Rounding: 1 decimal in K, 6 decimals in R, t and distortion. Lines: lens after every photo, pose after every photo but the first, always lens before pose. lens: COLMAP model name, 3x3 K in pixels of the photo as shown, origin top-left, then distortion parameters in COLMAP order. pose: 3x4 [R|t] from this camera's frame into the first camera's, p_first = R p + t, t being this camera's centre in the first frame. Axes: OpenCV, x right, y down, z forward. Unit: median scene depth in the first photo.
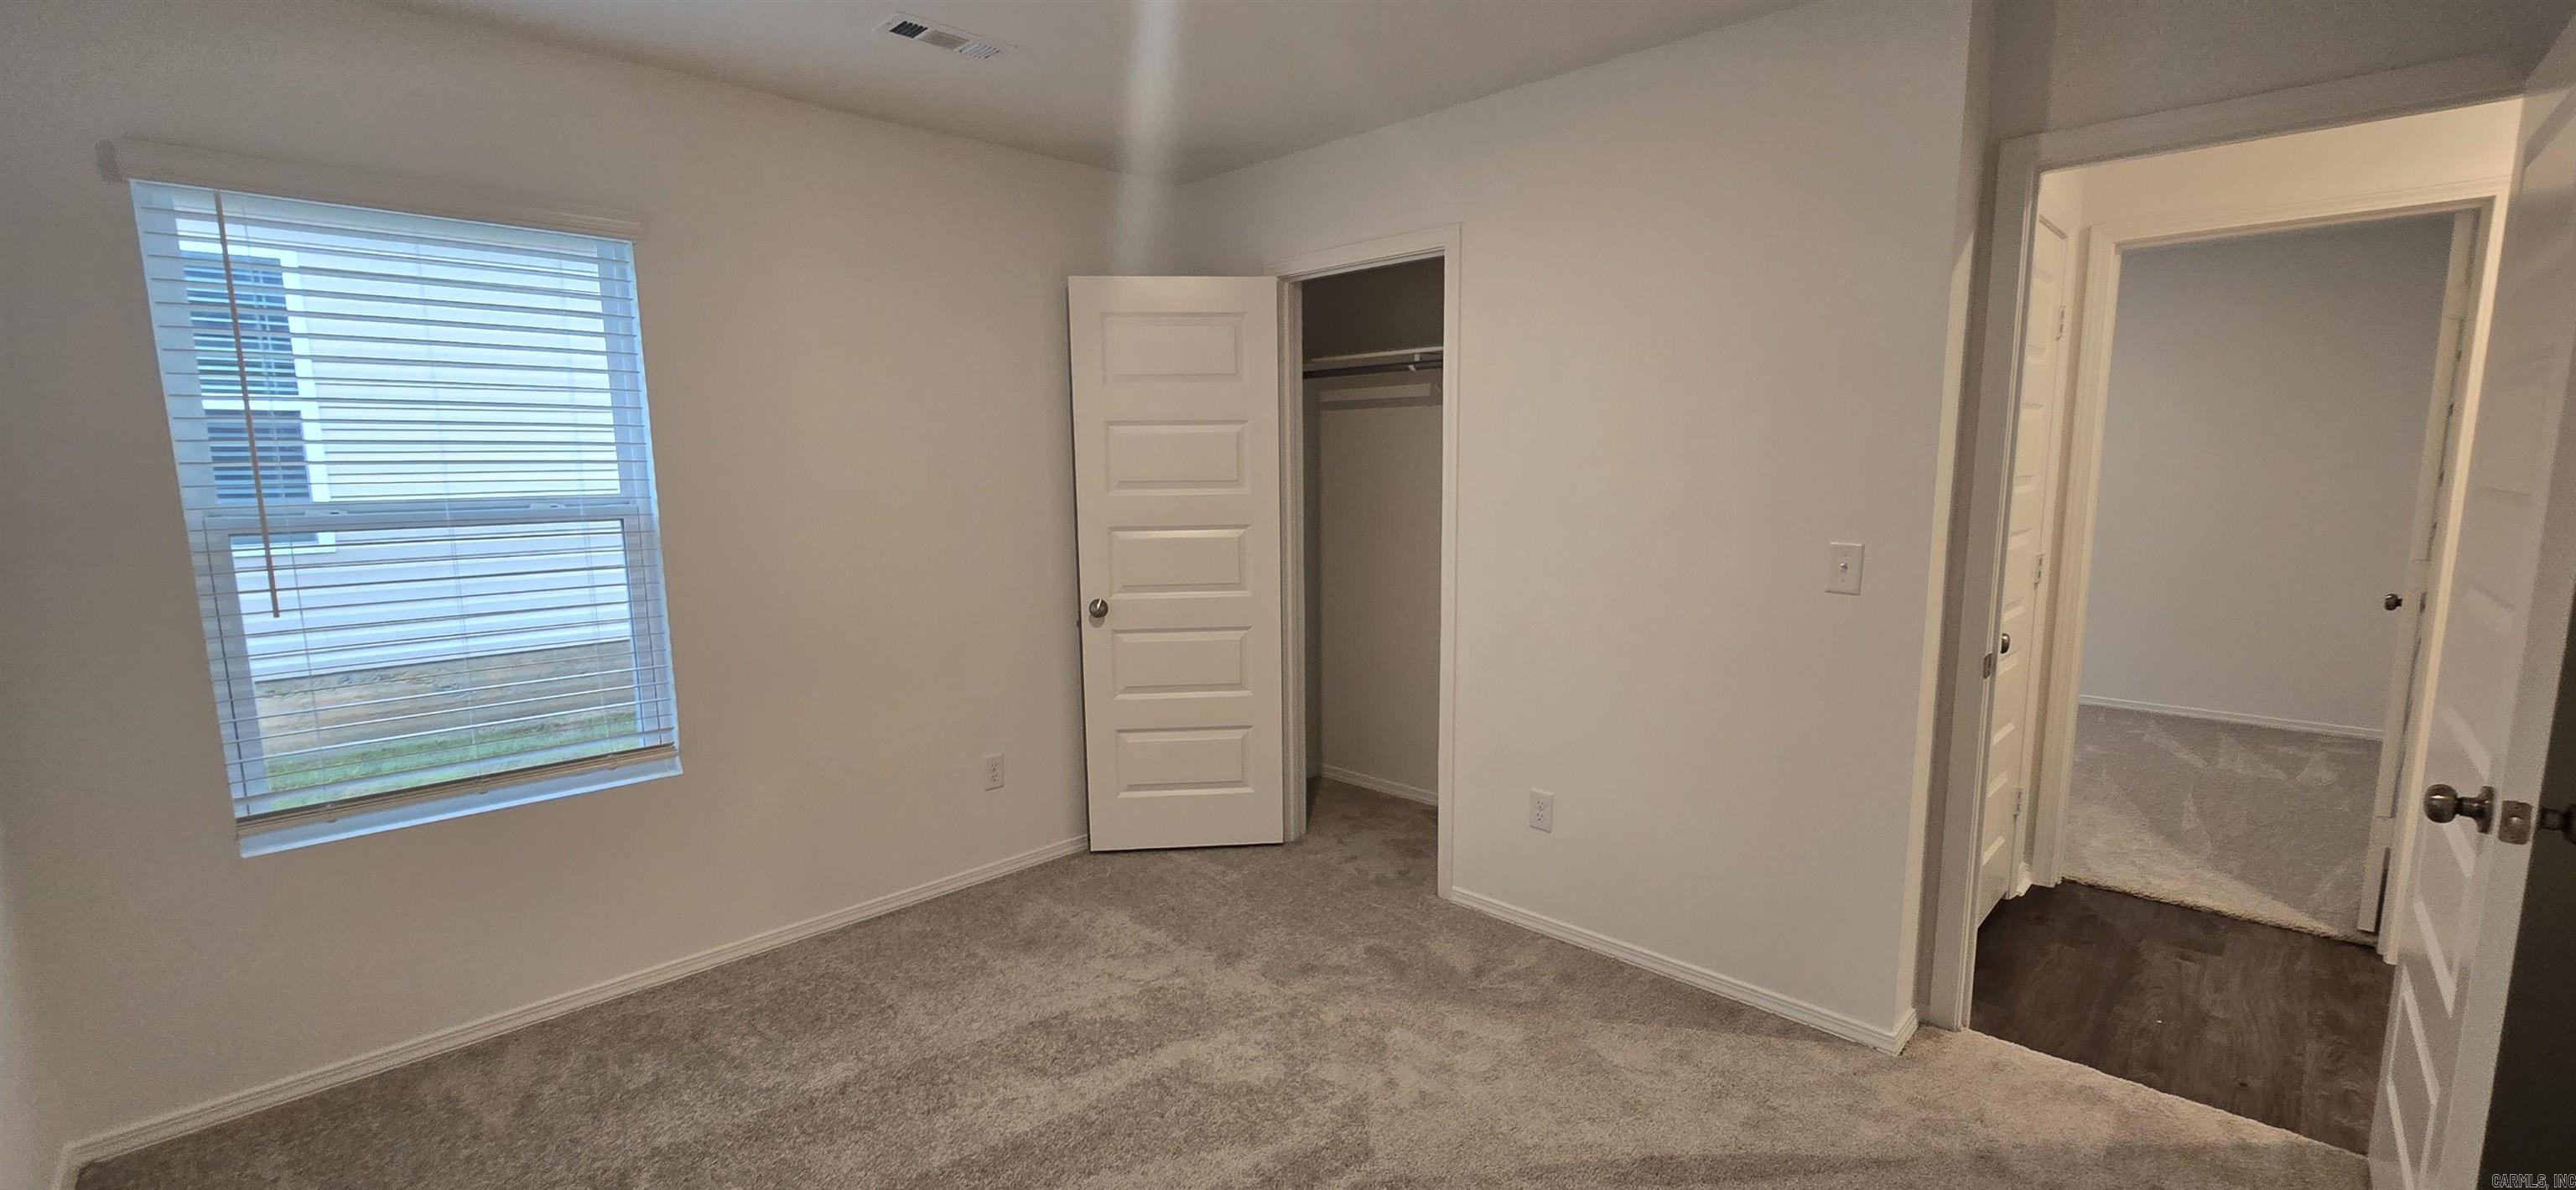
lens RADIAL K [[1078.5, 0, 1288.7], [0, 1078.5, 617.4], [0, 0, 1]] dist [0.012047, 0.000060]
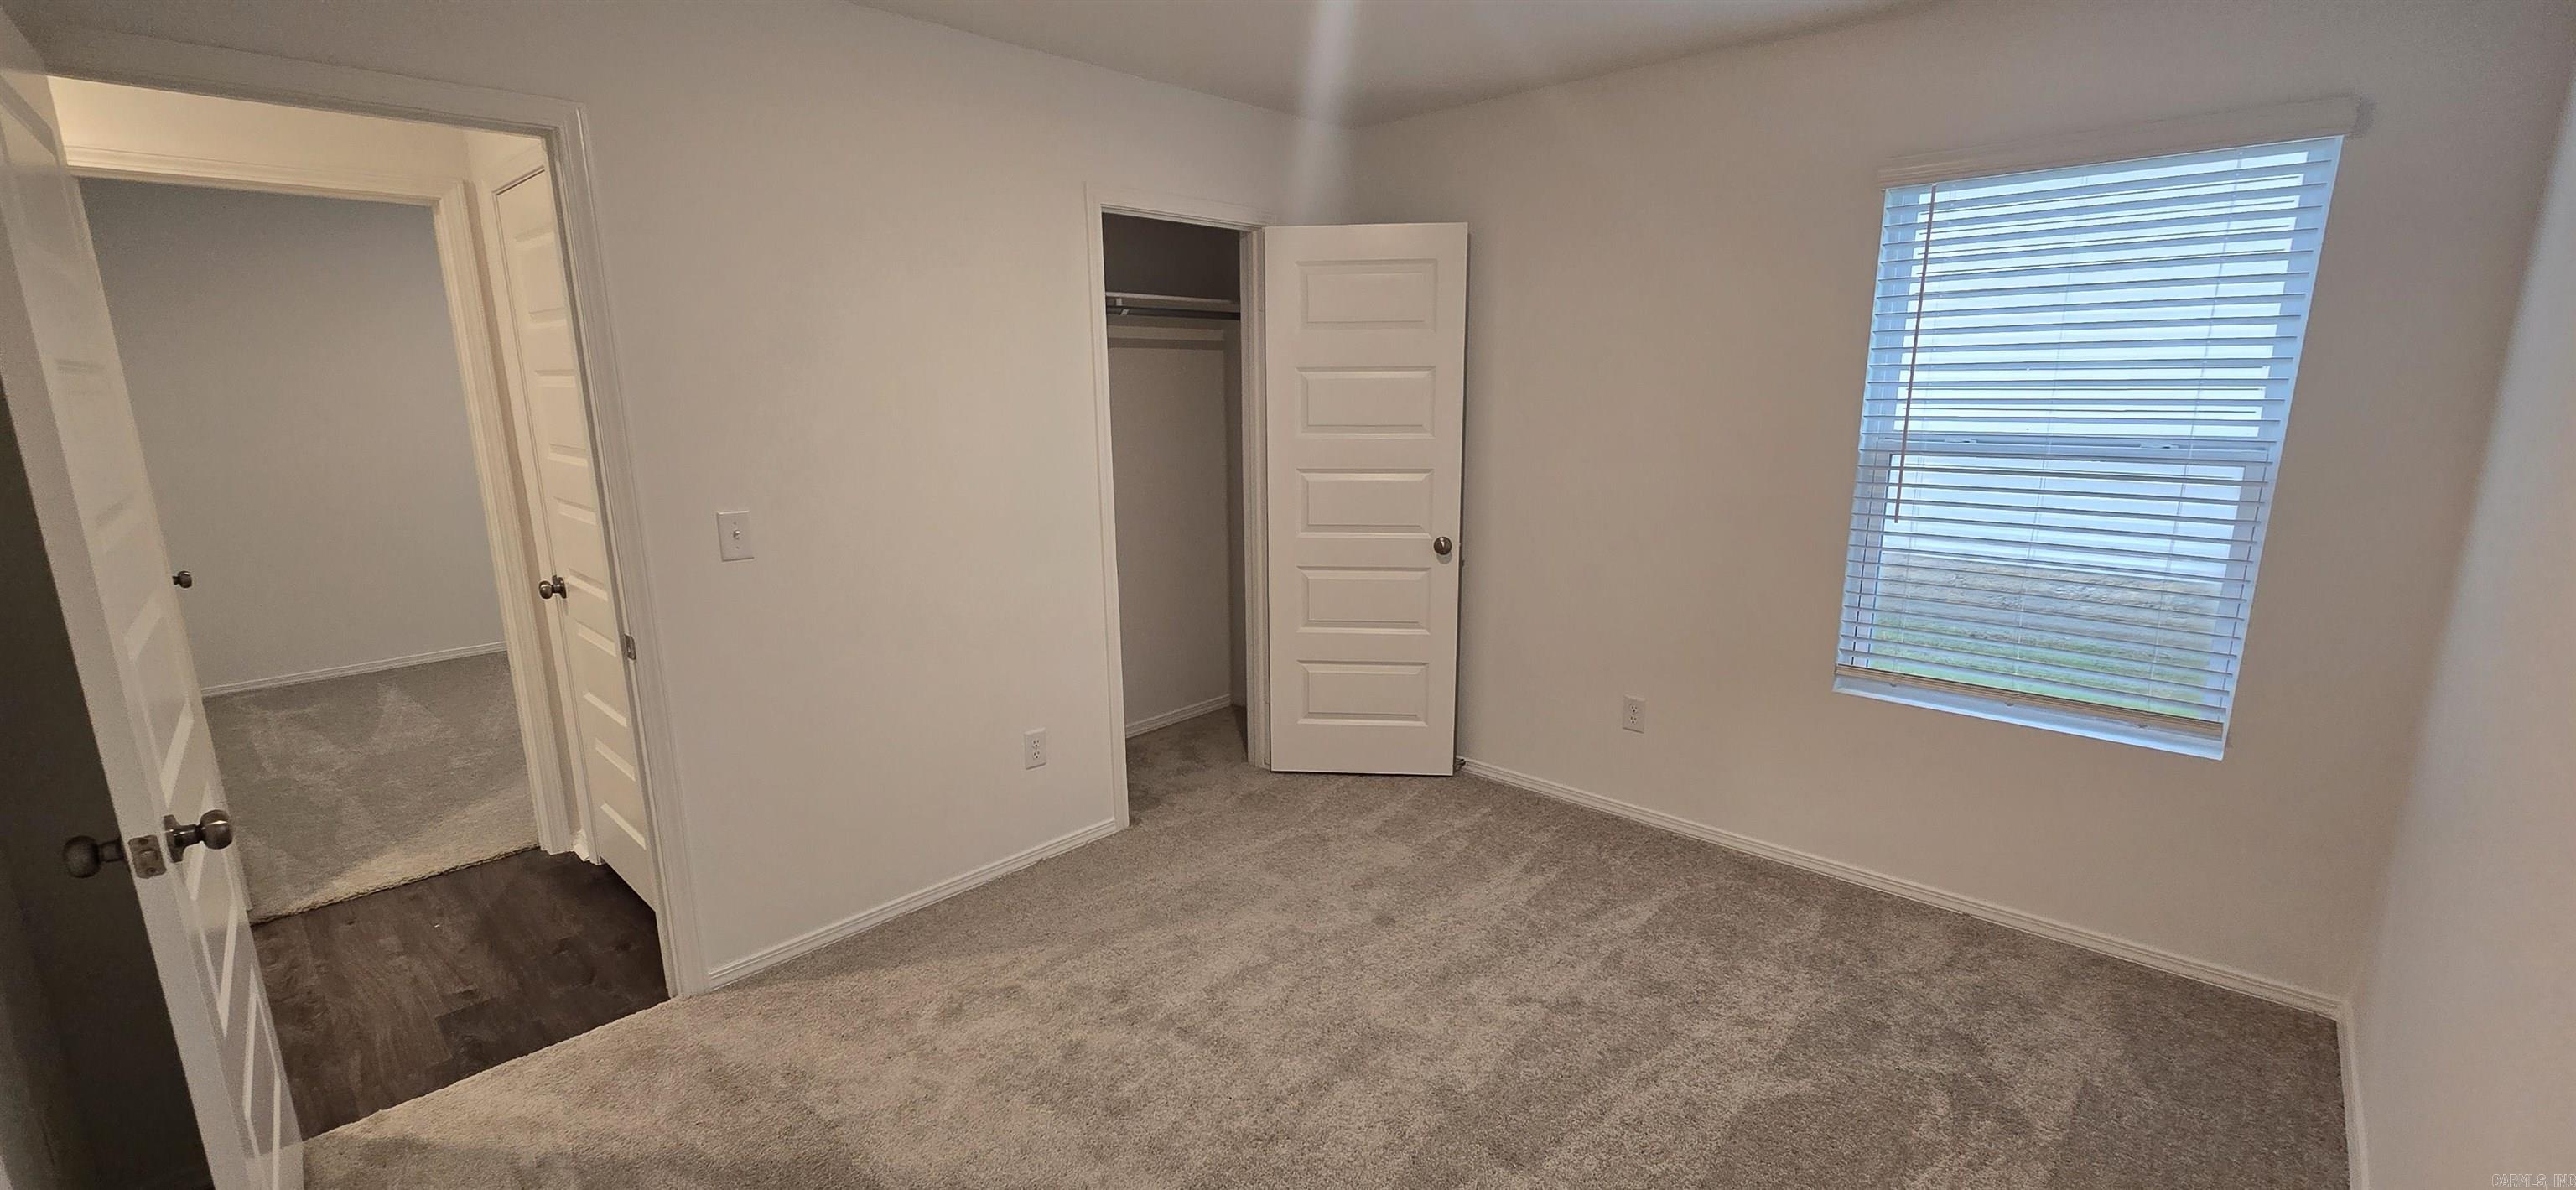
lens RADIAL K [[1030.1, 0, 1292.2], [0, 1030.1, 620.3], [0, 0, 1]] dist [-0.021983, -0.000100]
pose [[0.025483, 0.217752, -0.975671, 0.988896], [-0.143653, 0.966656, 0.211988, -0.156460], [0.989300, 0.134756, 0.055915, 0.989177]]
